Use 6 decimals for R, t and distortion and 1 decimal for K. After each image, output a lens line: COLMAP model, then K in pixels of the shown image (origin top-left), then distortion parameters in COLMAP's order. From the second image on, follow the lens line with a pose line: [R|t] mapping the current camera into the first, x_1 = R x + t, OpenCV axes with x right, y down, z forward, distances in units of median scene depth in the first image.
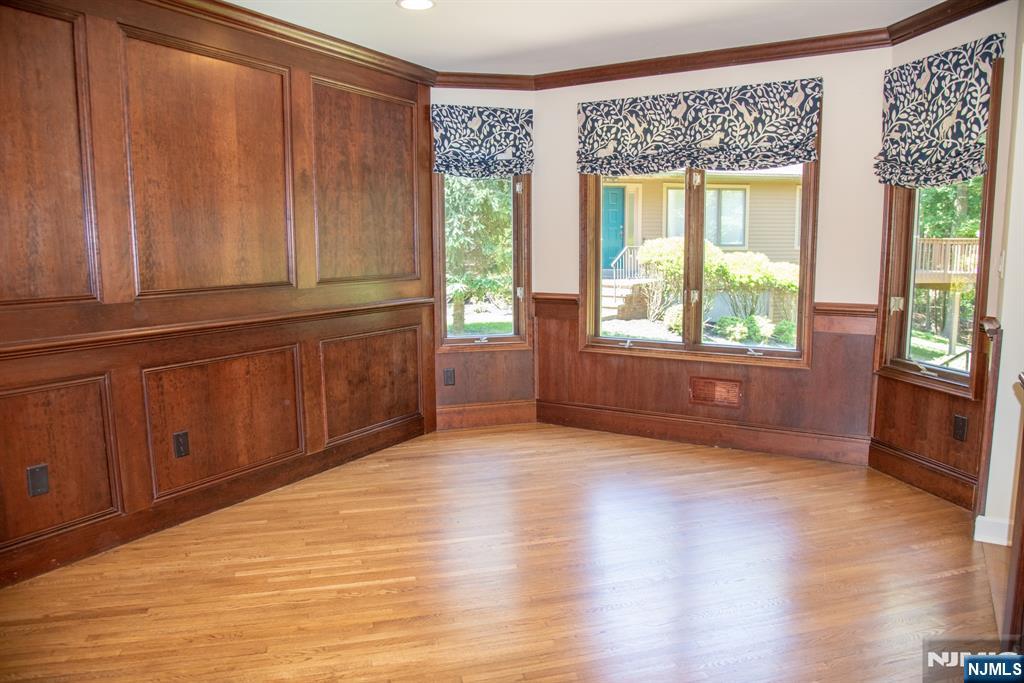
lens RADIAL K [[695.2, 0, 512.0], [0, 695.2, 341.5], [0, 0, 1]] dist [-0.061591, 0.000445]
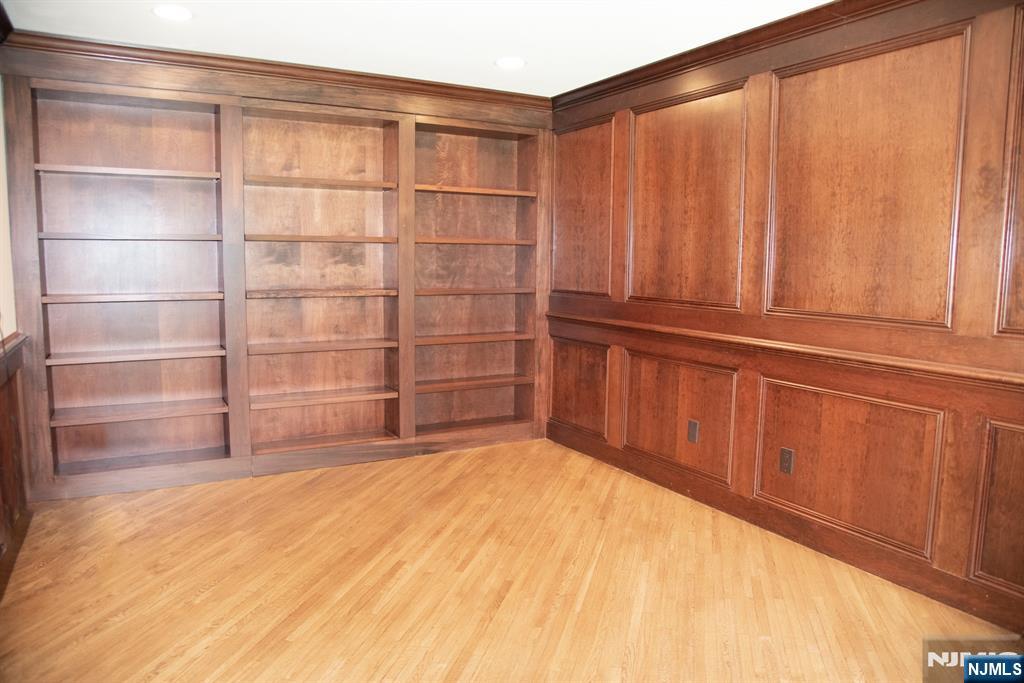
lens RADIAL K [[695.2, 0, 512.0], [0, 695.2, 341.5], [0, 0, 1]] dist [-0.061591, 0.000445]
pose [[-0.482415, 0.108326, -0.869218, 0.585339], [-0.124696, 0.973724, 0.190557, -0.166744], [0.867021, 0.200316, -0.456232, 1.070121]]
